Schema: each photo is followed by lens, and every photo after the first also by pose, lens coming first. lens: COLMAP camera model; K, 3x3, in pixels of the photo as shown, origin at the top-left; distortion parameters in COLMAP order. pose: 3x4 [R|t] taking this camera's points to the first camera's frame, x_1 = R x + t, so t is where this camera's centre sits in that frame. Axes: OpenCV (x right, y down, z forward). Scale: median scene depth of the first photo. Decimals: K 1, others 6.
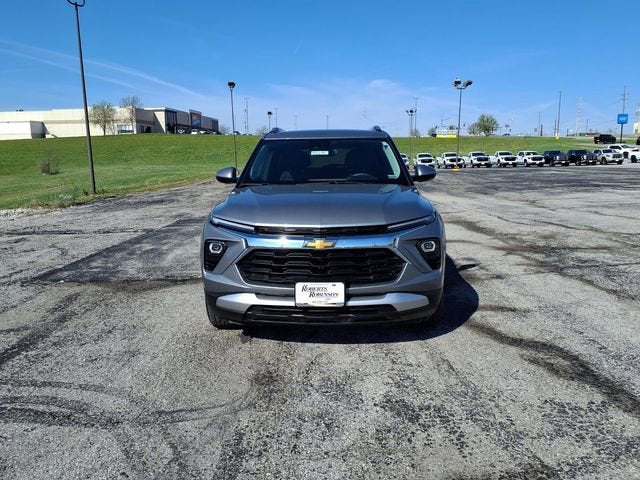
lens RADIAL K [[505.2, 0, 320.0], [0, 505.2, 240.0], [0, 0, 1]] dist [0.040896, -0.046608]
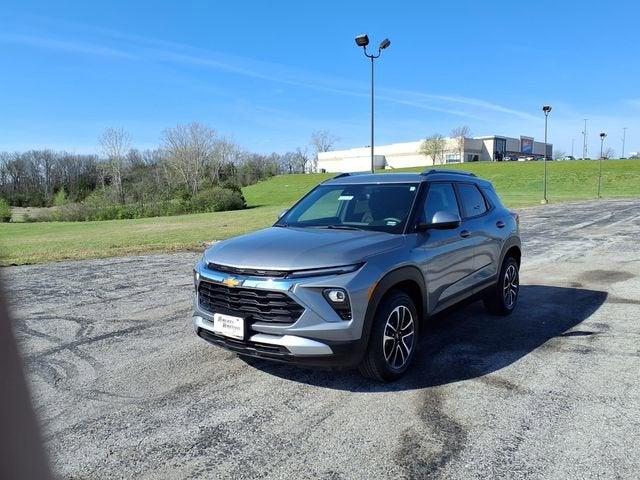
lens RADIAL K [[504.8, 0, 318.8], [0, 504.8, 241.7], [0, 0, 1]] dist [0.053532, -0.070078]
pose [[0.814891, 0.060902, -0.576405, 0.707536], [-0.089755, 0.995728, -0.021683, -0.066761], [0.572622, 0.069404, 0.816876, 0.134316]]
